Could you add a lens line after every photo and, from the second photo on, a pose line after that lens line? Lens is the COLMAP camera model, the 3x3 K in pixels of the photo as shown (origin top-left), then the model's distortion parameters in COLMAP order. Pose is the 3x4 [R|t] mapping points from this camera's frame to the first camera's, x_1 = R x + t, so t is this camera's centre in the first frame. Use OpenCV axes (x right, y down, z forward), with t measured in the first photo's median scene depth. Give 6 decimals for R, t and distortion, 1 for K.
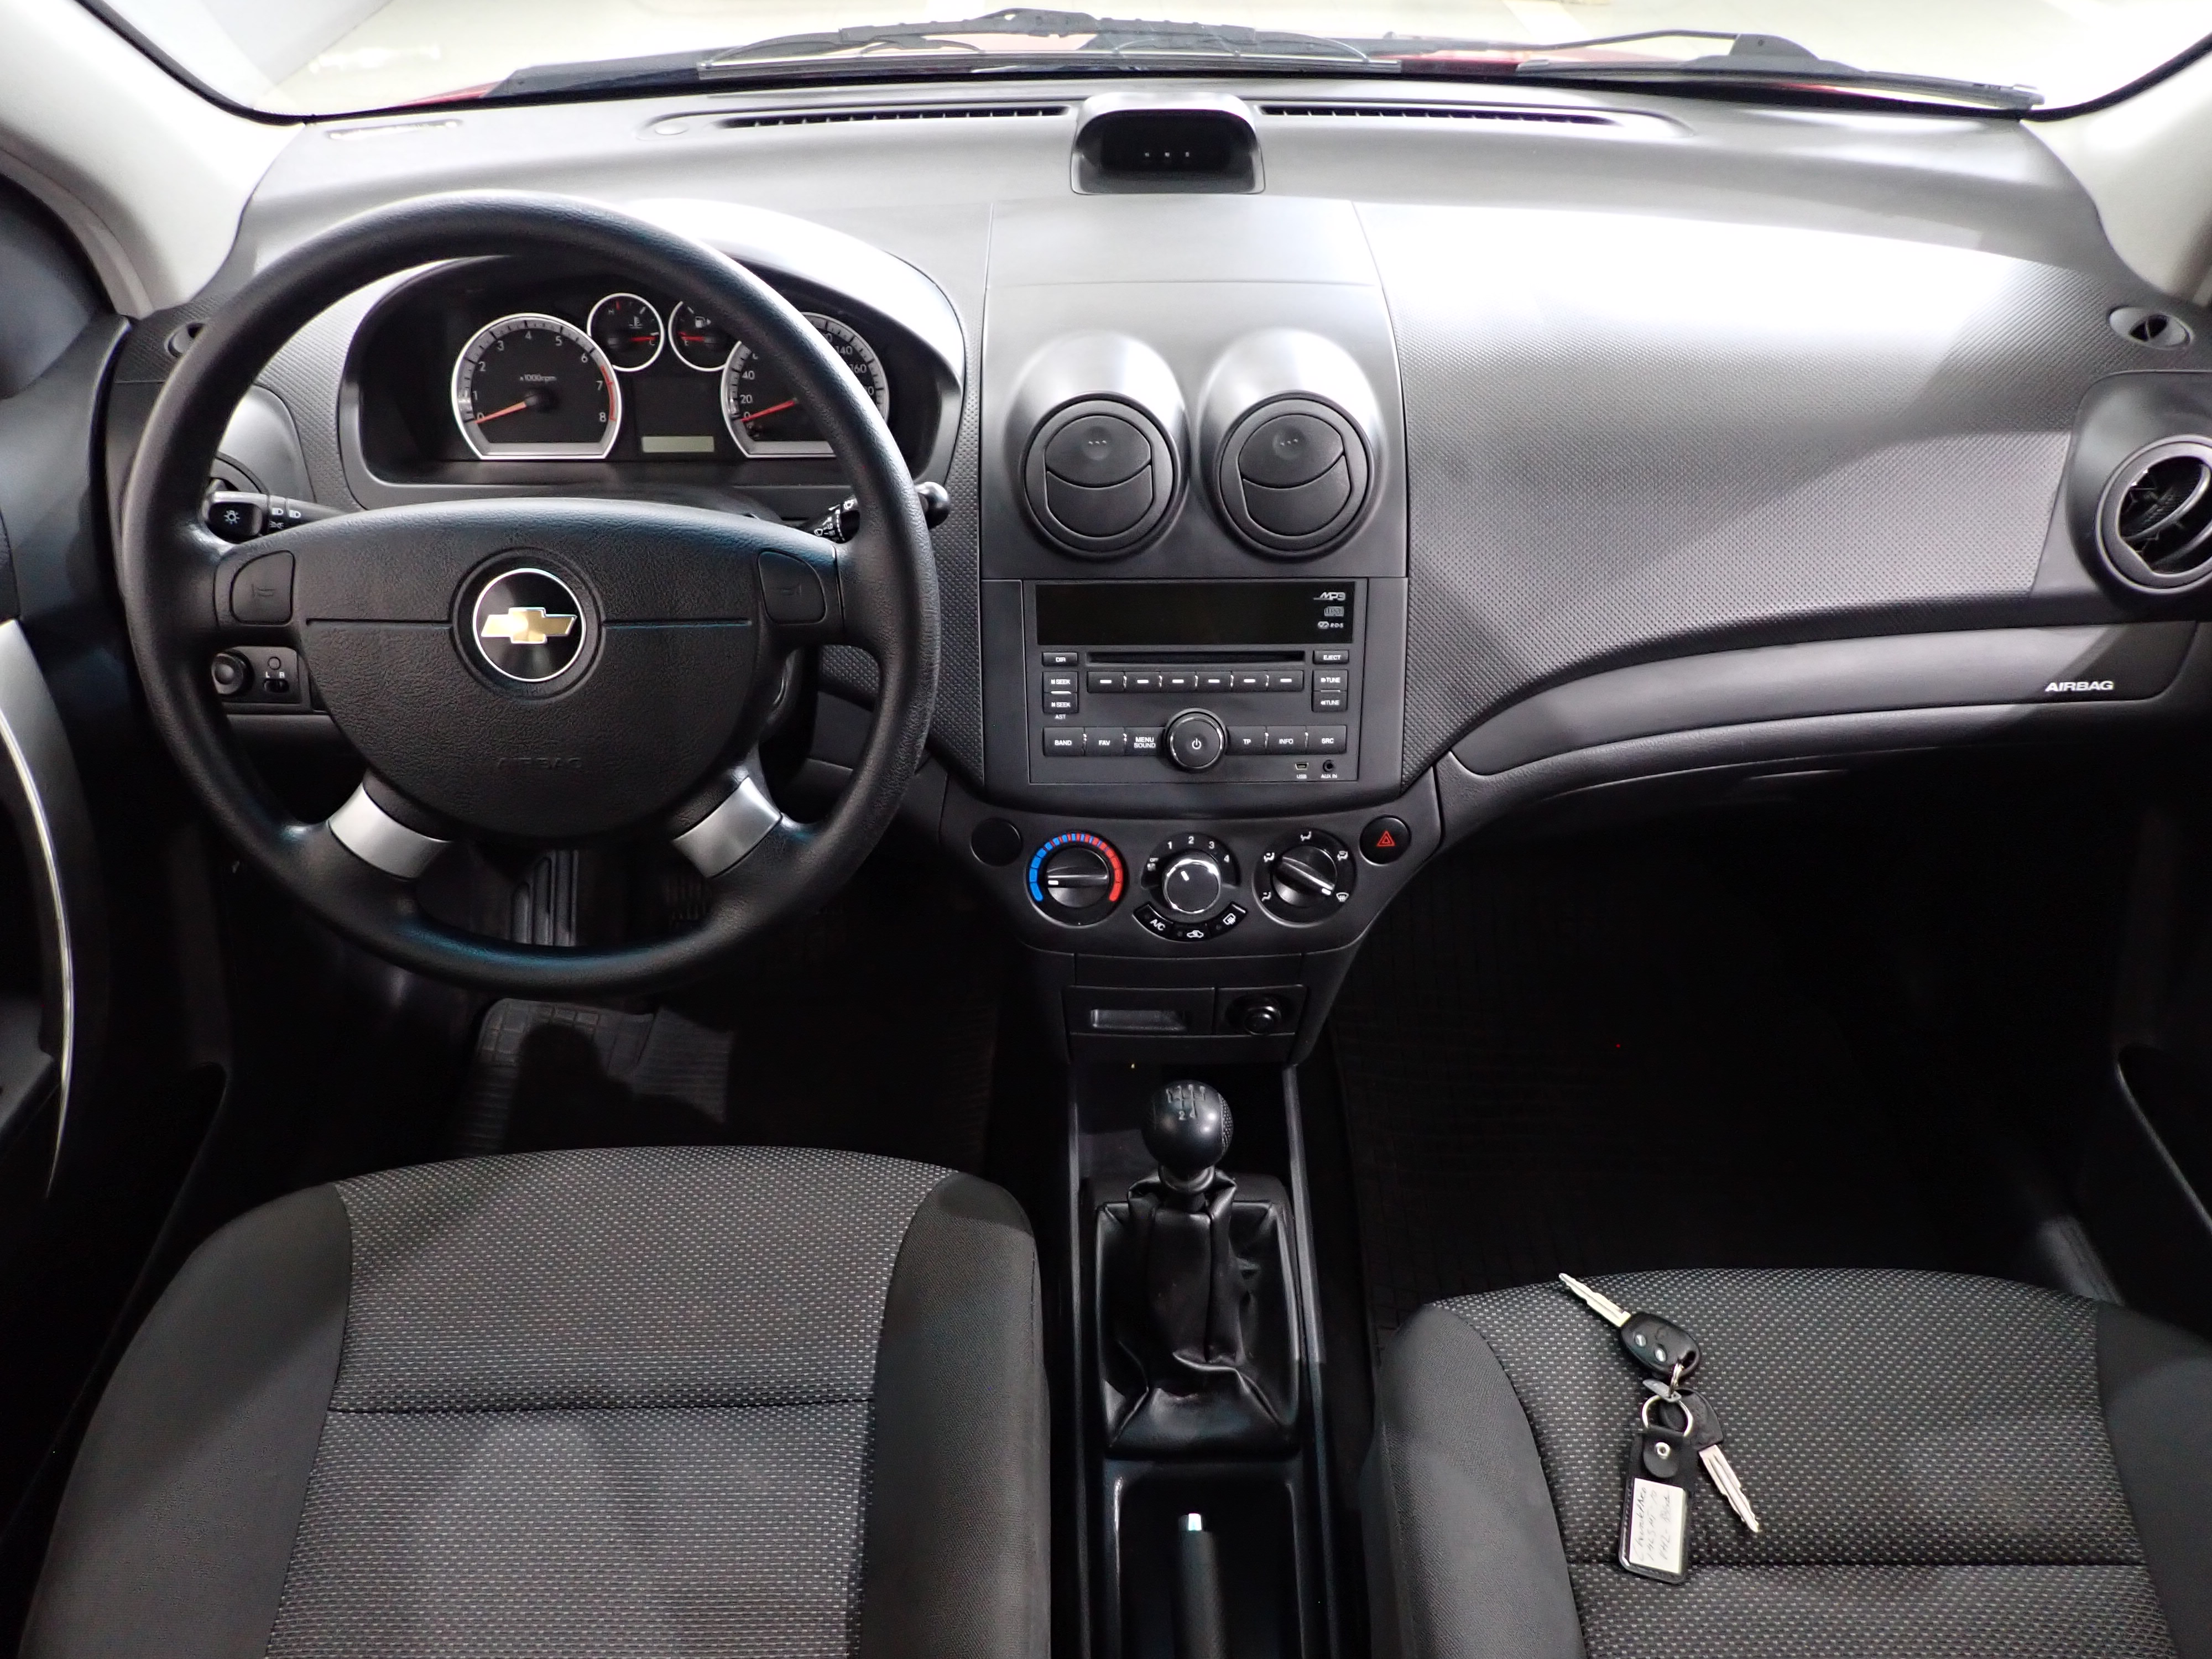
lens RADIAL K [[1624.2, 0, 1106.0], [0, 1624.2, 829.5], [0, 0, 1]] dist [0.003704, -0.008866]
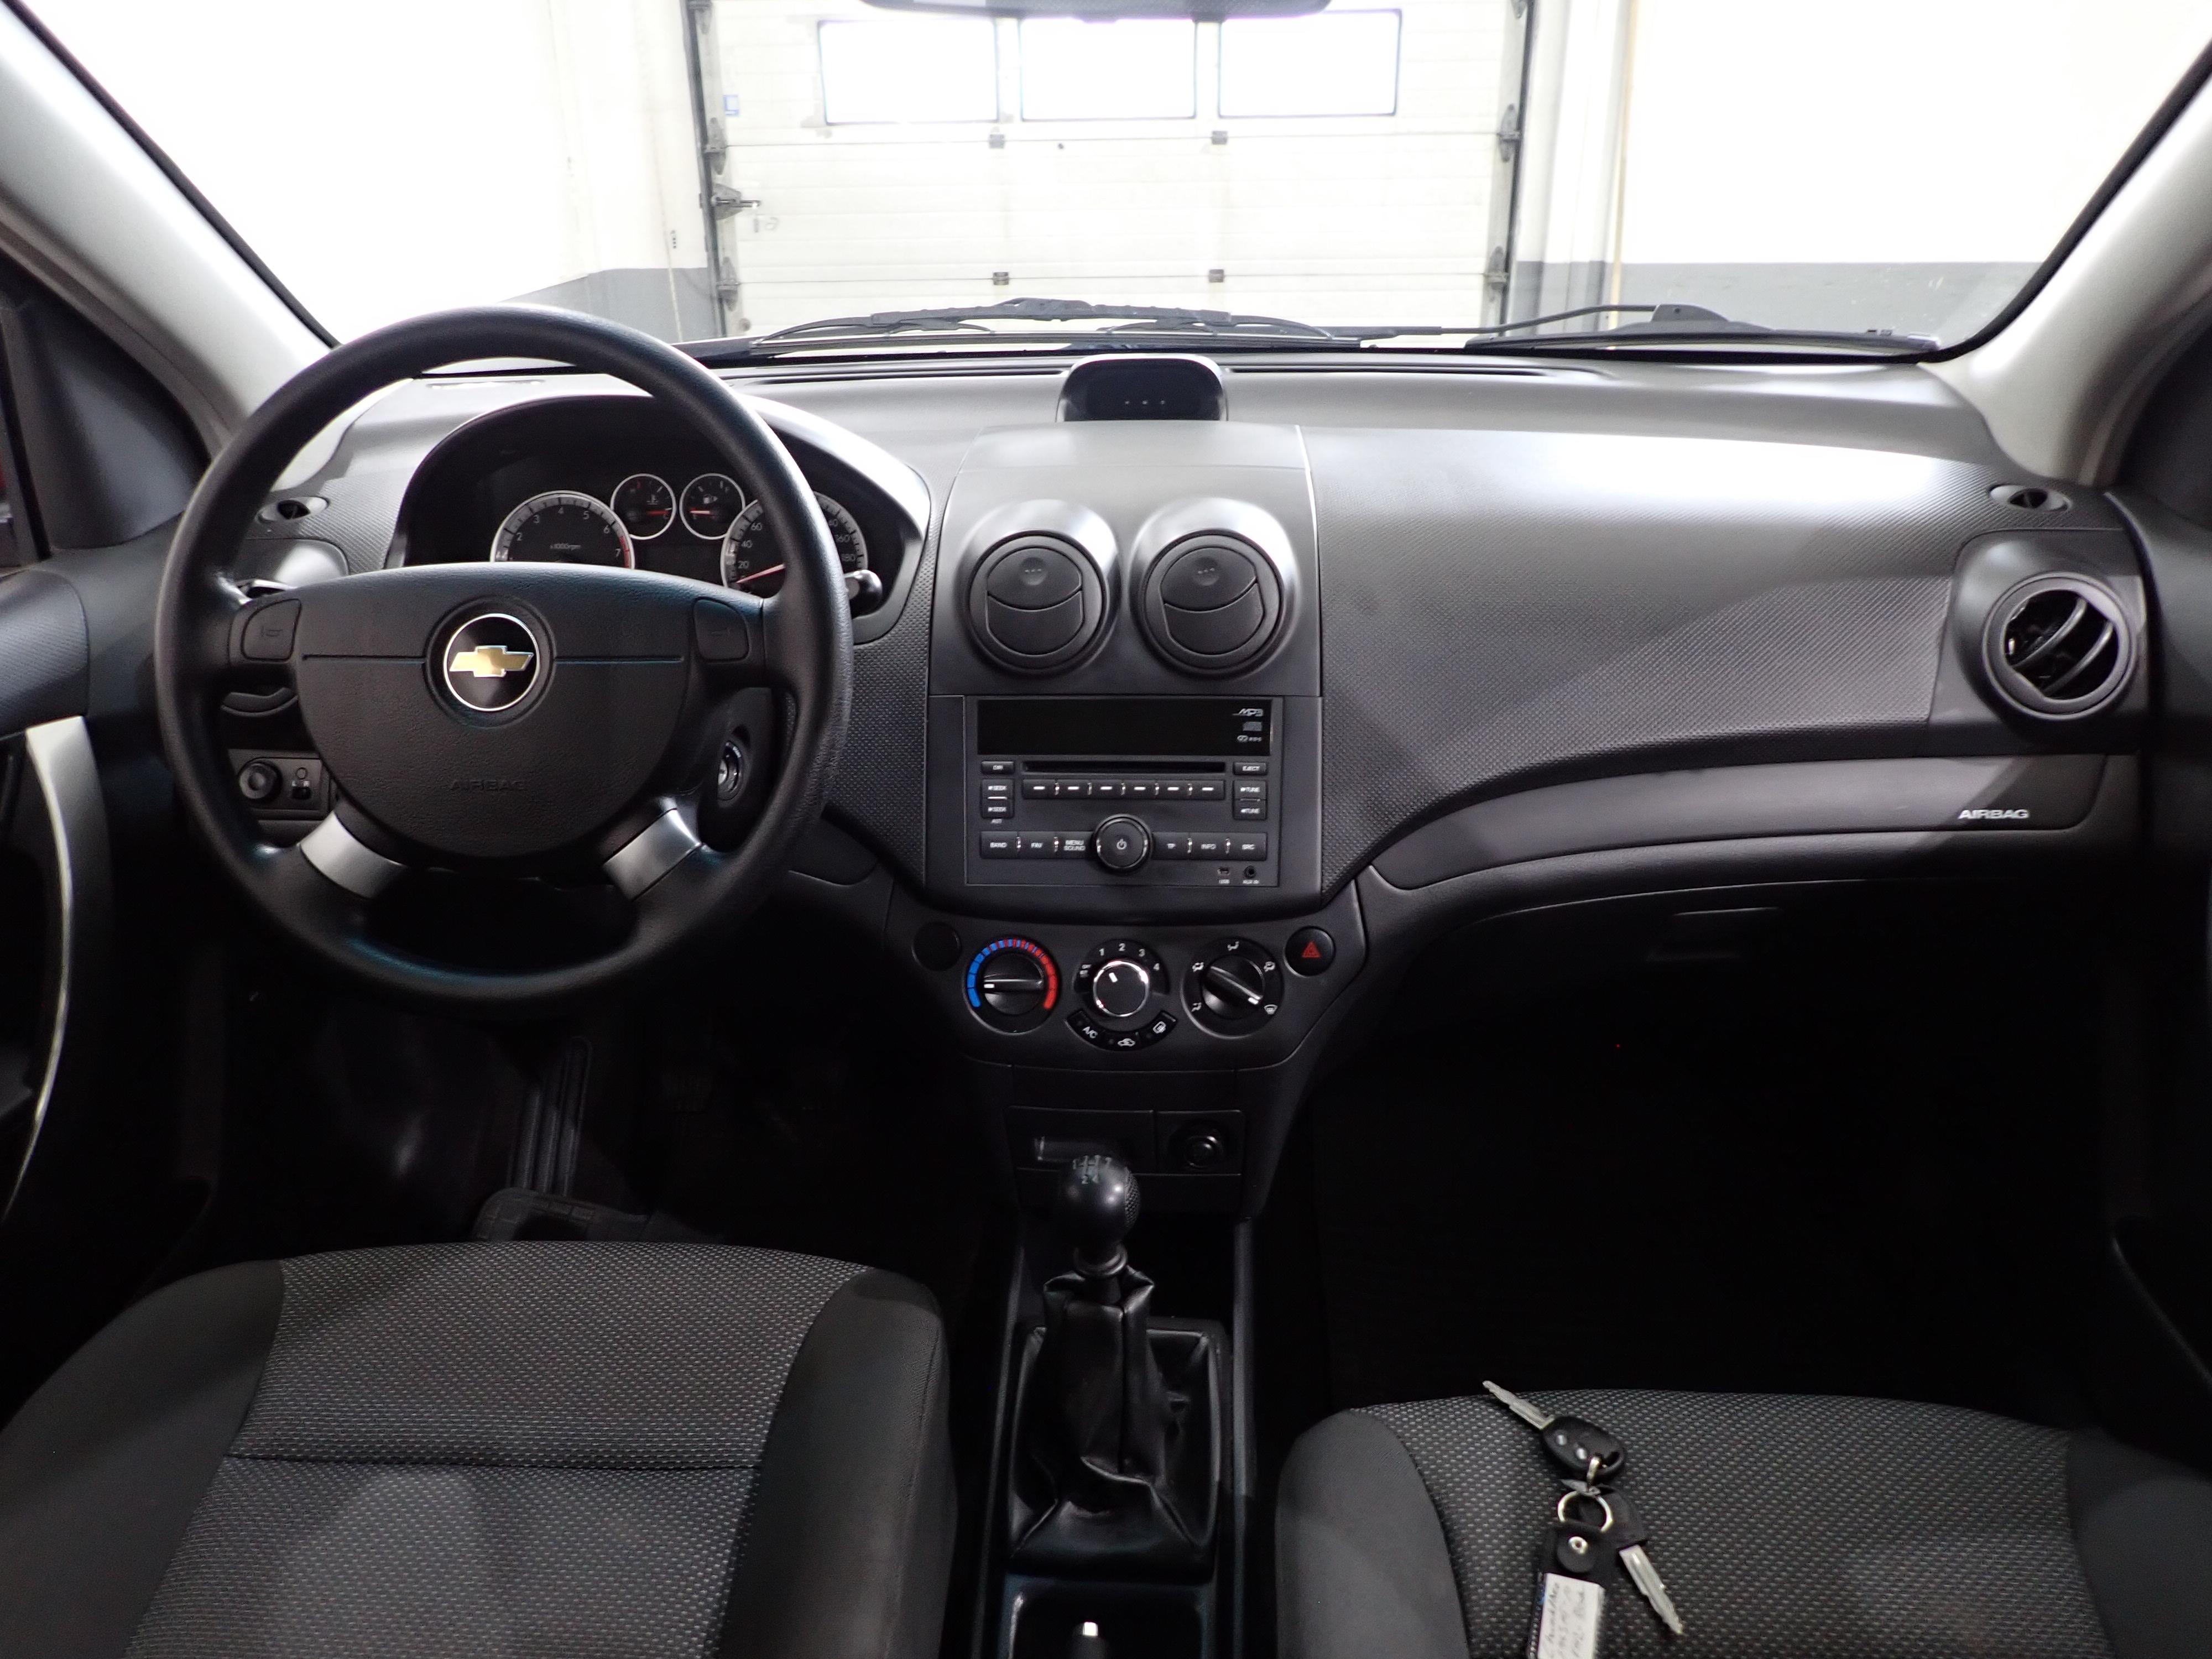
lens RADIAL K [[1624.2, 0, 1106.0], [0, 1624.2, 829.5], [0, 0, 1]] dist [0.003704, -0.008866]
pose [[0.997055, 0.009189, -0.076141, 0.123790], [-0.028623, 0.965647, -0.258275, 0.207886], [0.071152, 0.259694, 0.963066, -0.023478]]
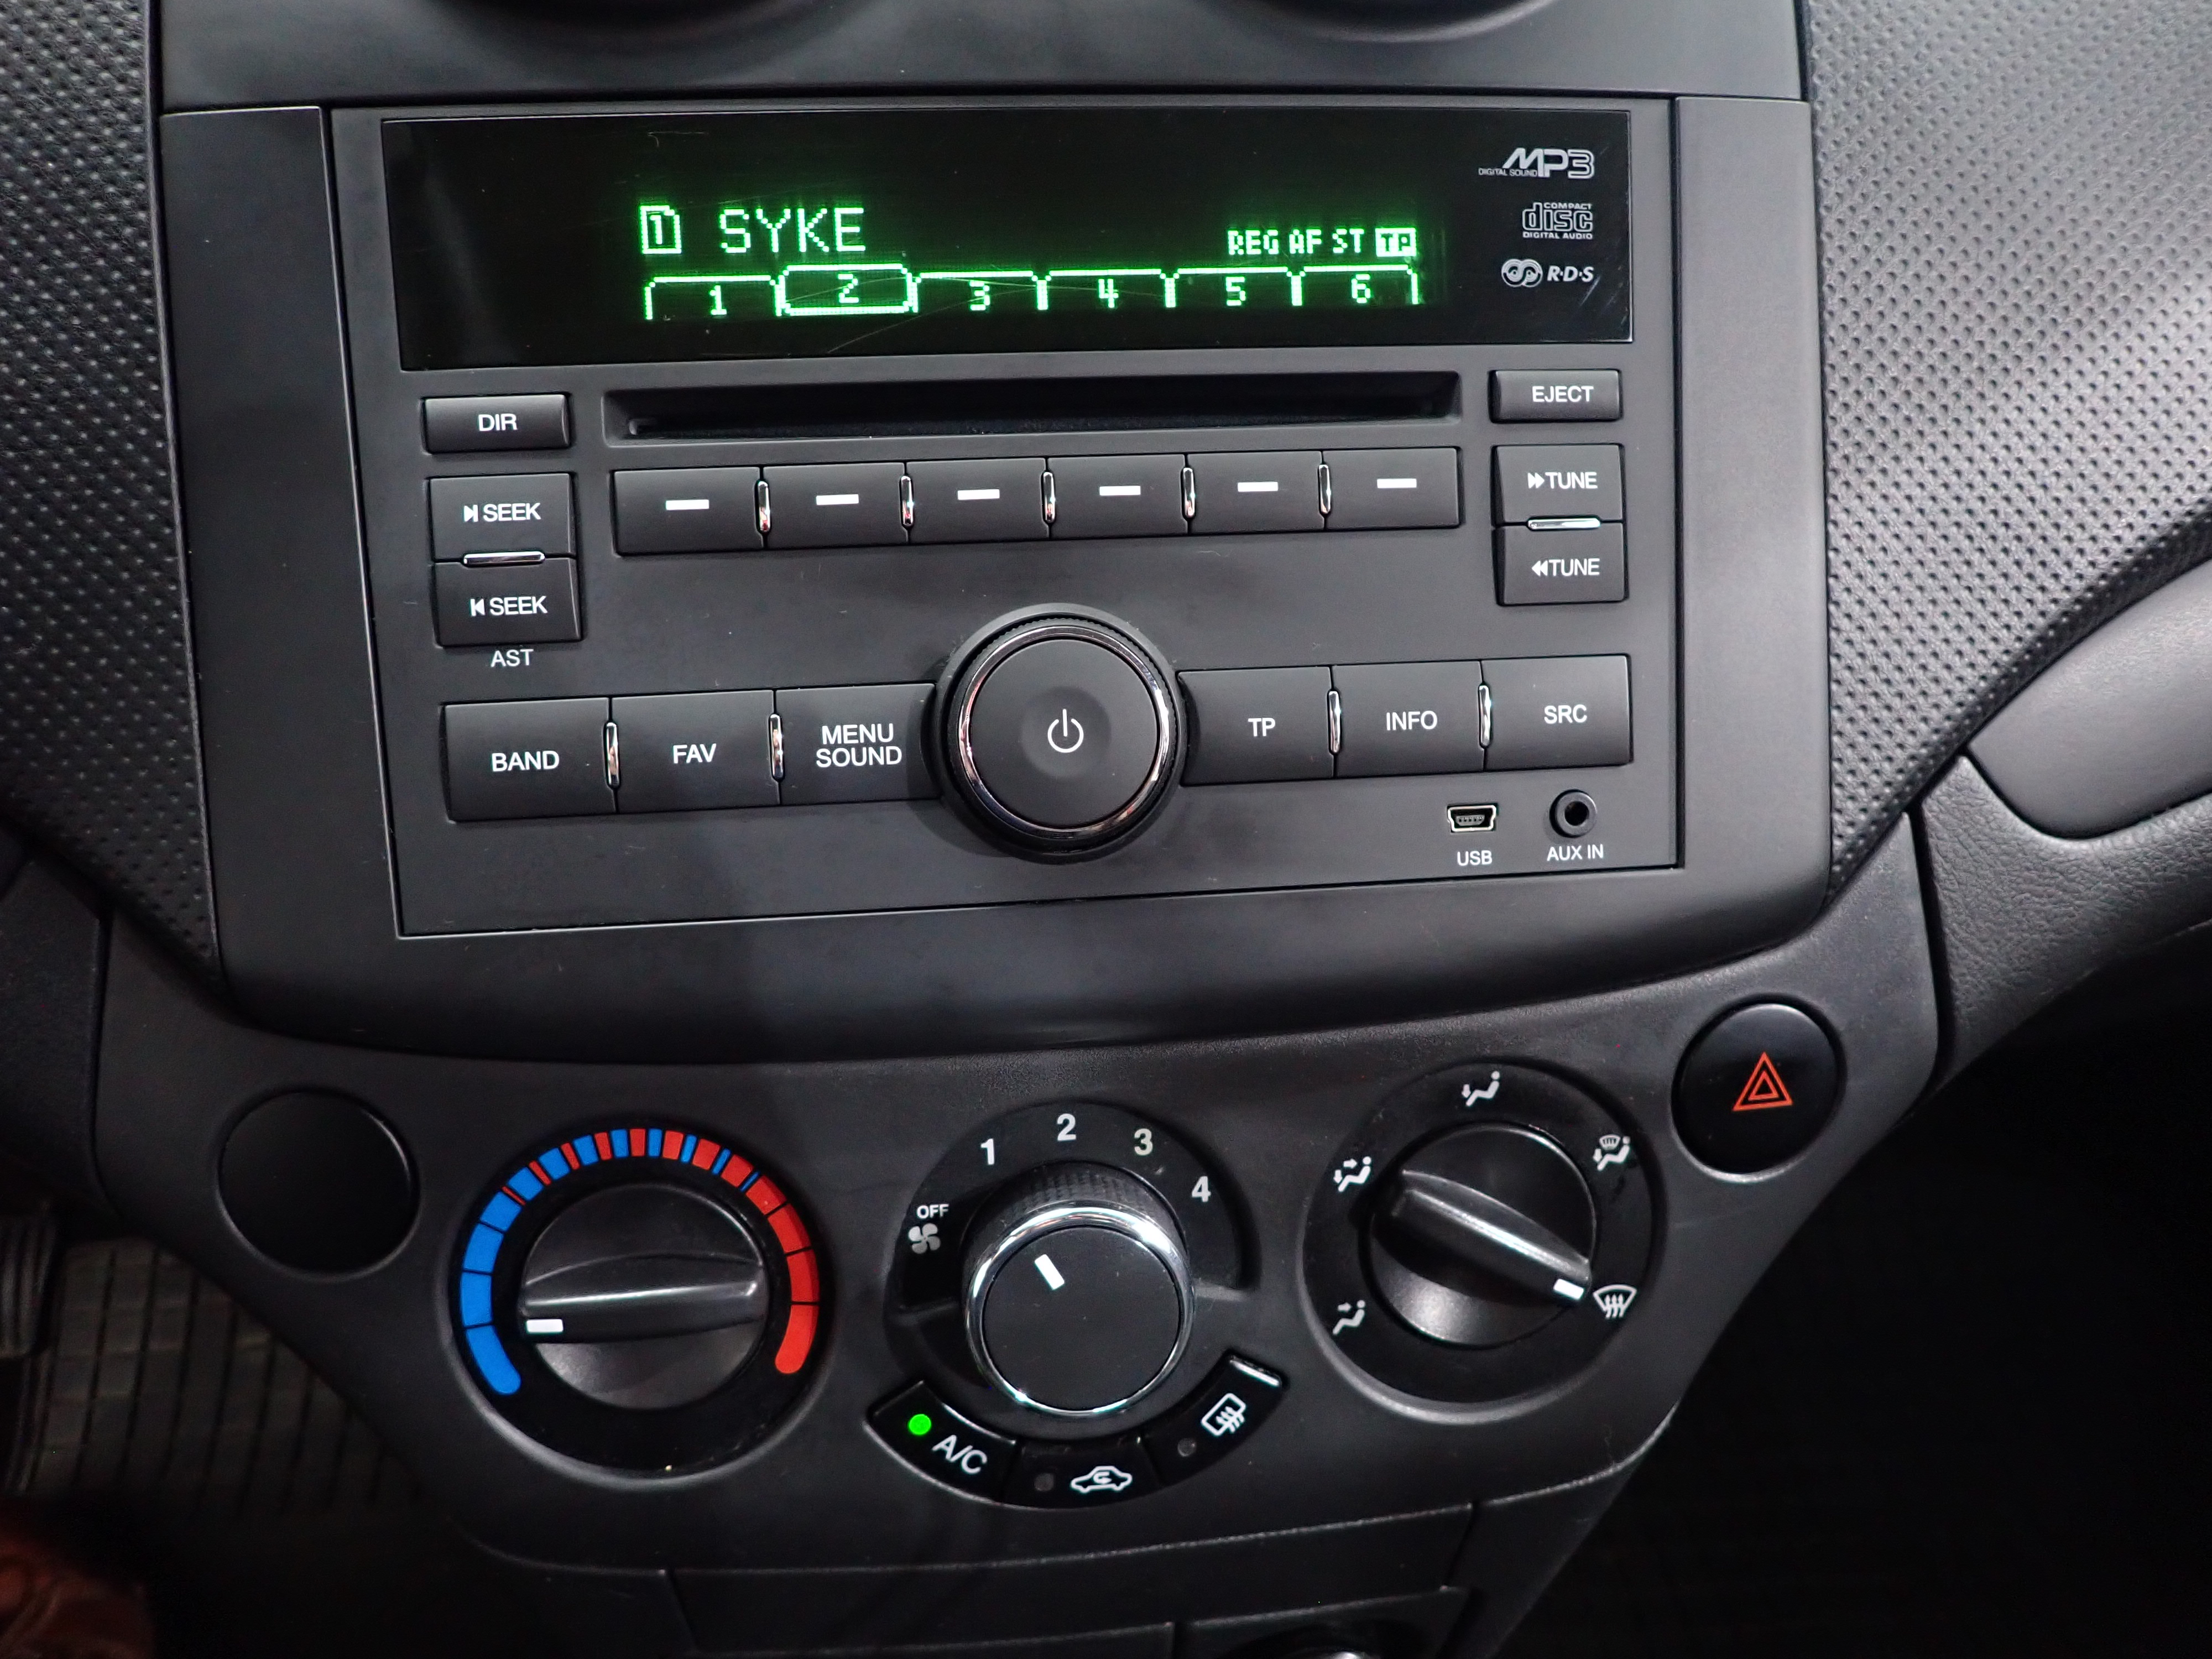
lens RADIAL K [[1605.9, 0, 1097.8], [0, 1605.9, 838.0], [0, 0, 1]] dist [-0.001141, -0.002159]
pose [[0.996206, -0.046246, 0.073715, 0.041284], [0.057478, 0.985705, -0.158373, 0.001638], [-0.065337, 0.162010, 0.984624, 0.749339]]
